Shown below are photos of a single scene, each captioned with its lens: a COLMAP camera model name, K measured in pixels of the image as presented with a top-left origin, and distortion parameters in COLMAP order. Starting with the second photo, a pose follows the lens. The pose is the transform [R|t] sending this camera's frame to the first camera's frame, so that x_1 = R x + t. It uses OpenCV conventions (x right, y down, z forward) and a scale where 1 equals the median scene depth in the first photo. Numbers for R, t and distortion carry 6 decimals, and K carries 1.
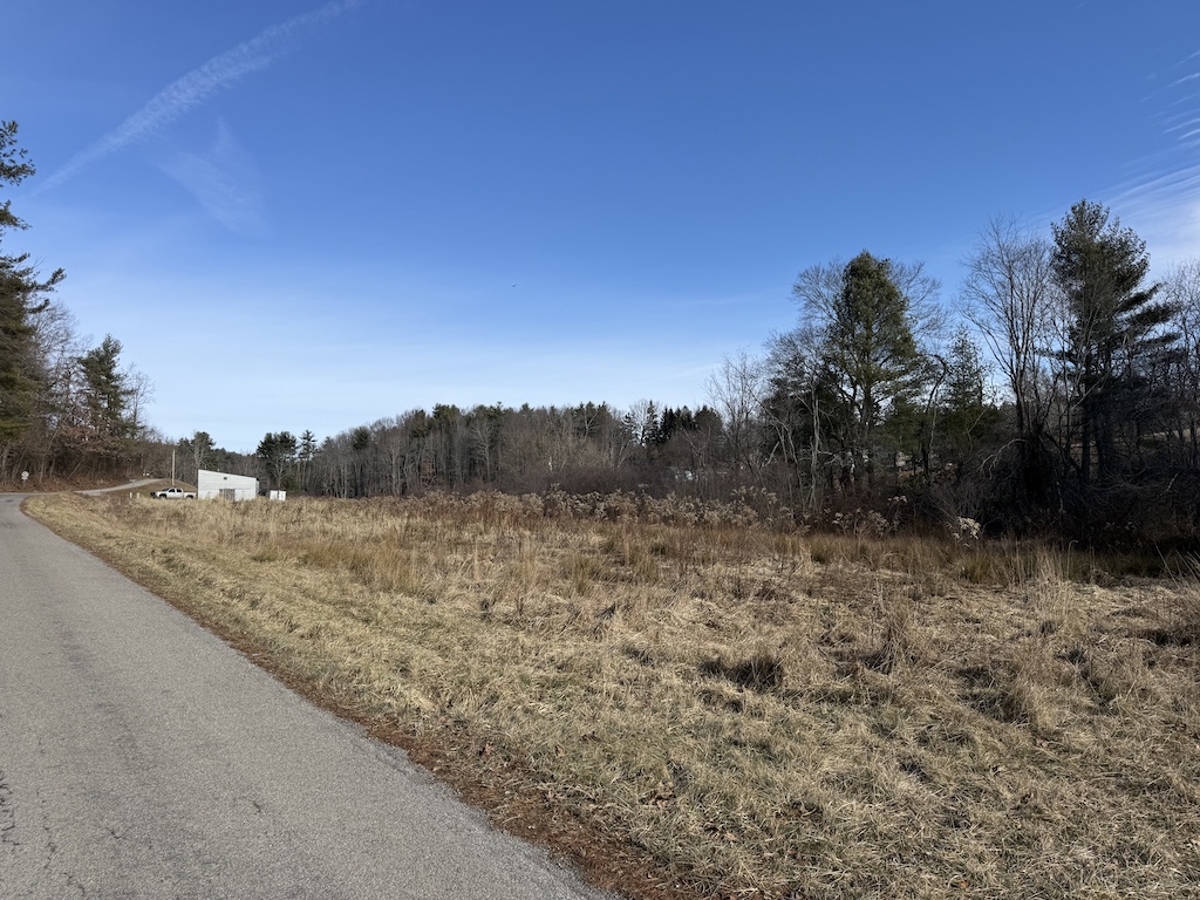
lens RADIAL K [[863.5, 0, 590.3], [0, 863.5, 443.7], [0, 0, 1]] dist [0.082612, -0.098933]
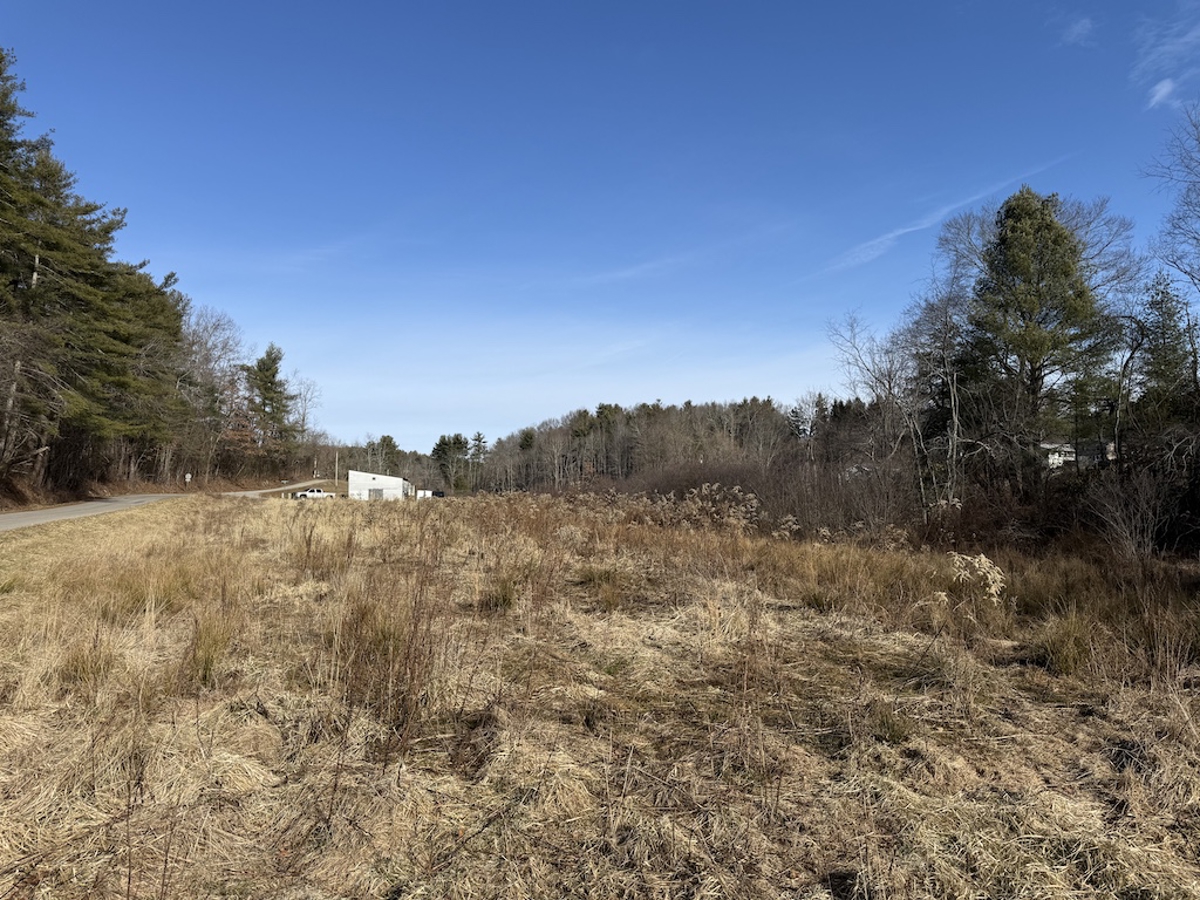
lens RADIAL K [[863.5, 0, 588.6], [0, 863.5, 443.6], [0, 0, 1]] dist [0.082612, -0.098933]
pose [[0.979281, -0.015578, -0.201908, 0.080873], [0.015788, 0.999875, -0.000568, 0.007005], [0.201891, -0.002632, 0.979404, 0.132219]]
